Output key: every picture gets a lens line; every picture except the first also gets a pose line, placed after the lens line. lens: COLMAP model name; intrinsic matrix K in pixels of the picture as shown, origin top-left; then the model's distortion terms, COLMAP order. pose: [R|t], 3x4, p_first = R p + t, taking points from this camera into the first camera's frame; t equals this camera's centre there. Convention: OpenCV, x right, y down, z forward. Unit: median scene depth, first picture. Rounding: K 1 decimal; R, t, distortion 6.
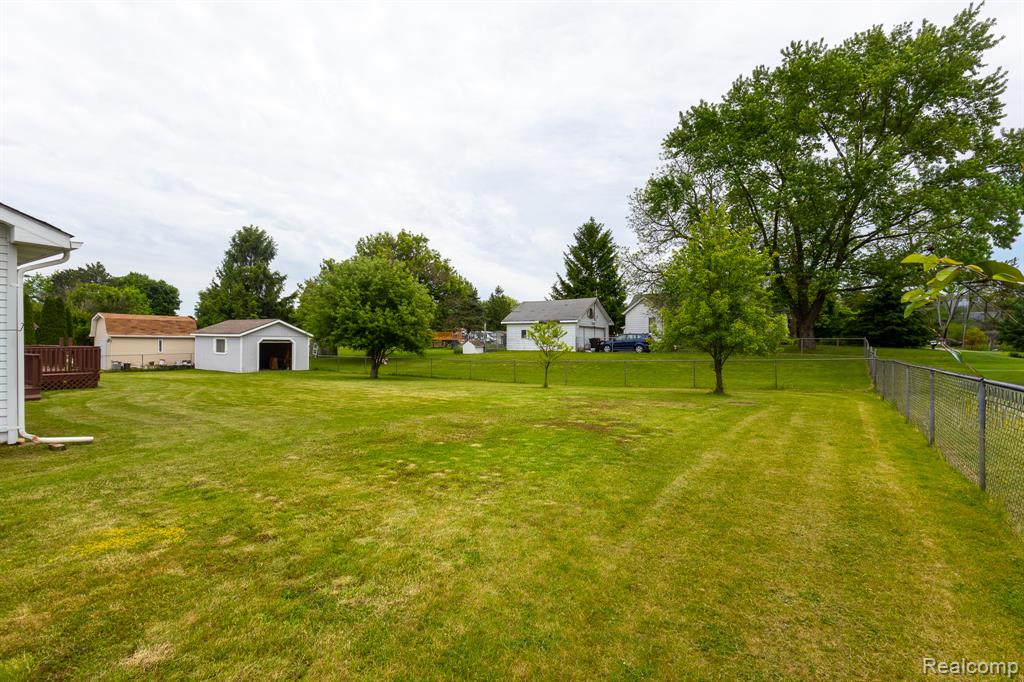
lens RADIAL K [[483.2, 0, 506.2], [0, 483.2, 340.1], [0, 0, 1]] dist [0.001488, 0.000799]
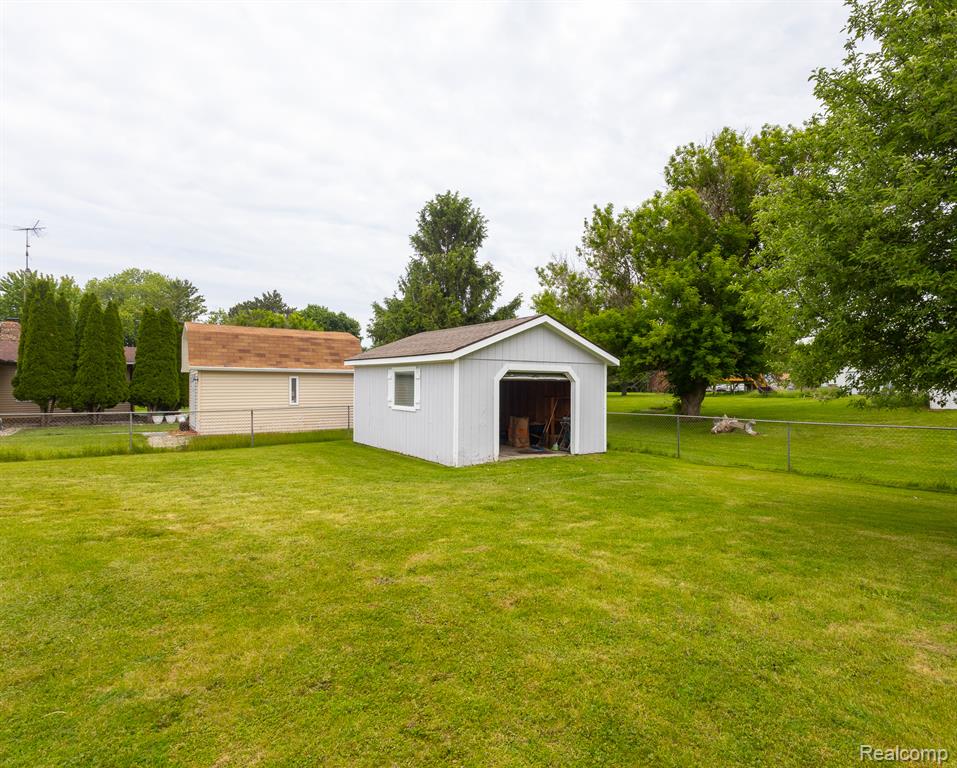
lens RADIAL K [[460.4, 0, 480.4], [0, 460.4, 387.4], [0, 0, 1]] dist [-0.002758, -0.000085]
pose [[0.932442, -0.004725, -0.361290, -0.288614], [0.003408, 0.999985, -0.004282, 0.009537], [0.361305, 0.002762, 0.932444, 0.488175]]
